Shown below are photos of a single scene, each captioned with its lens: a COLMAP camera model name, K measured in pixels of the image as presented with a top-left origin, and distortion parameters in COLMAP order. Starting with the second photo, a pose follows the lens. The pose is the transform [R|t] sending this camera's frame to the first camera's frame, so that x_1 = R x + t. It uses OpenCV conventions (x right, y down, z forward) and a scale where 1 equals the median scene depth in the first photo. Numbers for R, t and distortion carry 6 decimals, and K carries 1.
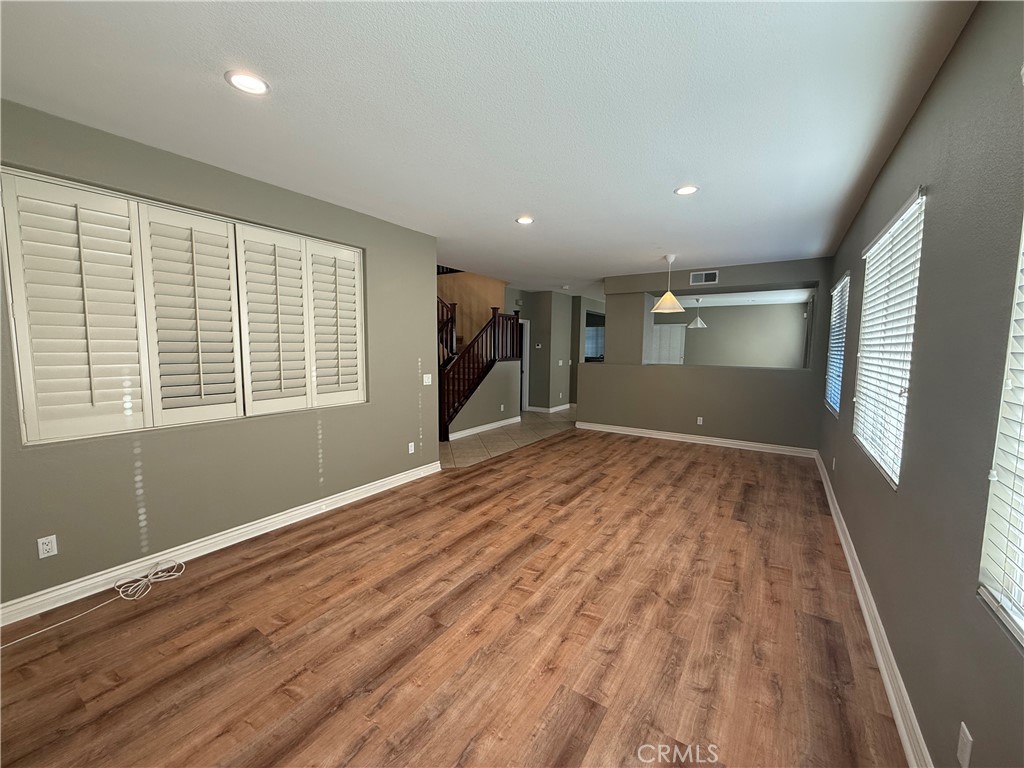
lens RADIAL K [[391.3, 0, 513.7], [0, 391.3, 382.3], [0, 0, 1]] dist [-0.001998, -0.000018]
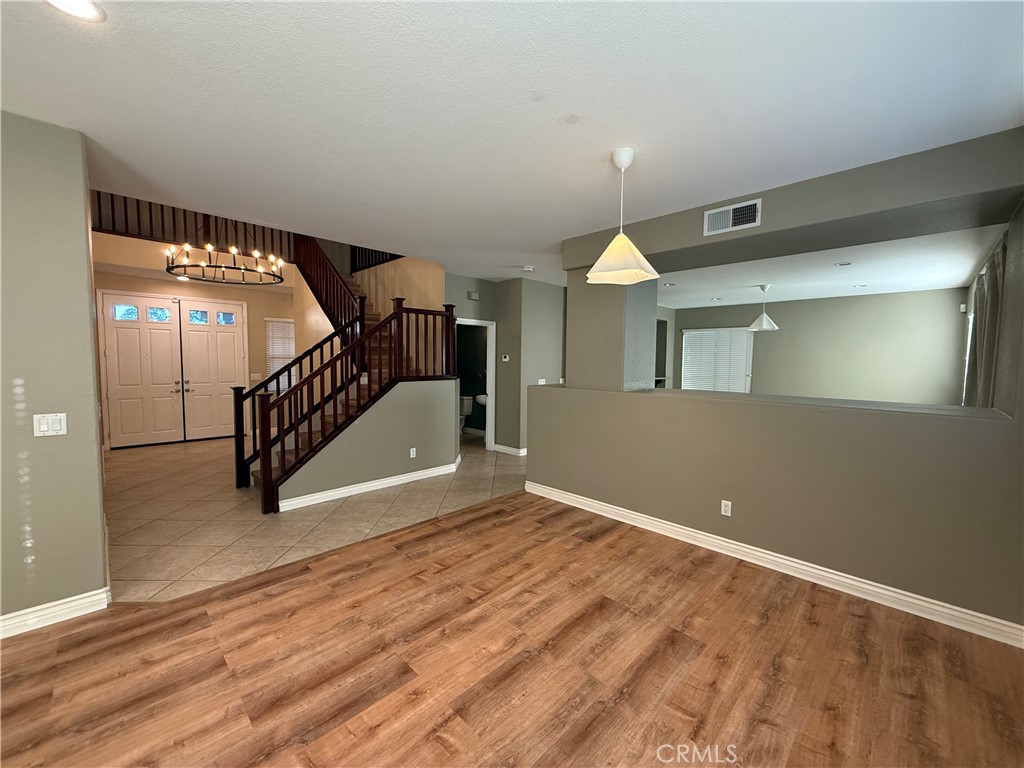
lens RADIAL K [[404.5, 0, 508.0], [0, 404.5, 384.2], [0, 0, 1]] dist [-0.000171, -0.000012]
pose [[0.981784, 0.013321, -0.189532, 0.352502], [-0.019453, 0.999344, -0.030531, -0.043374], [0.189001, 0.033662, 0.981400, 0.518987]]
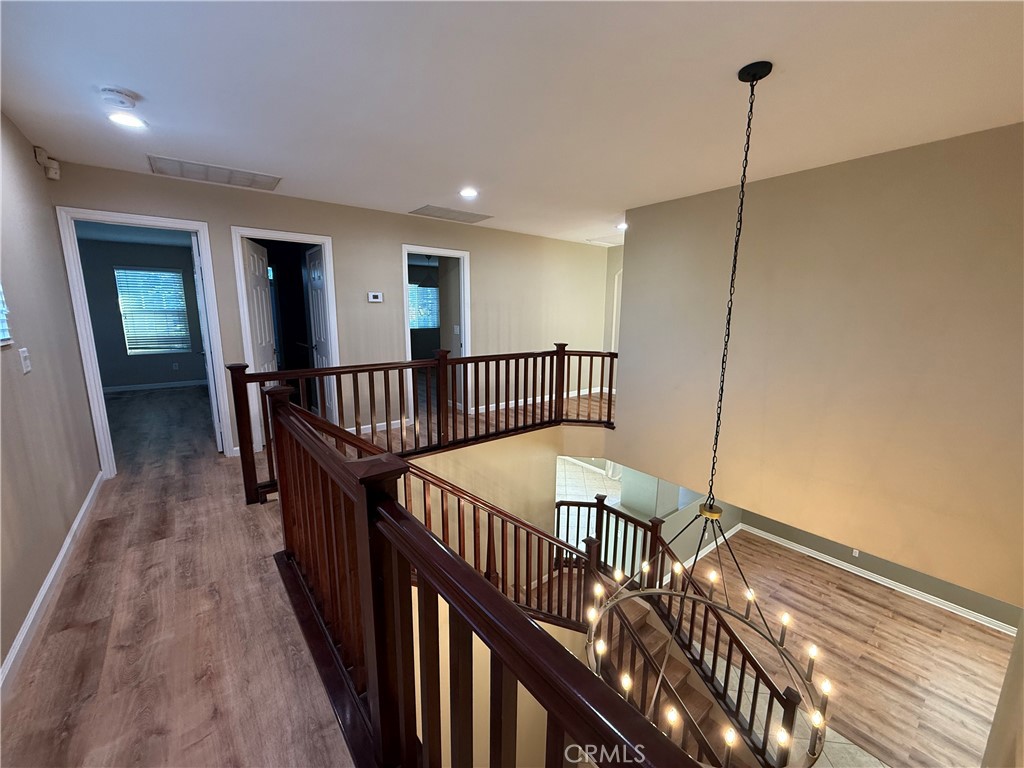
lens RADIAL K [[404.5, 0, 508.0], [0, 404.5, 384.2], [0, 0, 1]] dist [-0.000171, -0.000012]
pose [[0.309763, -0.182369, 0.933160, -0.882964], [0.072329, 0.983109, 0.168121, -0.694240], [-0.948059, 0.015417, 0.317722, 1.369262]]
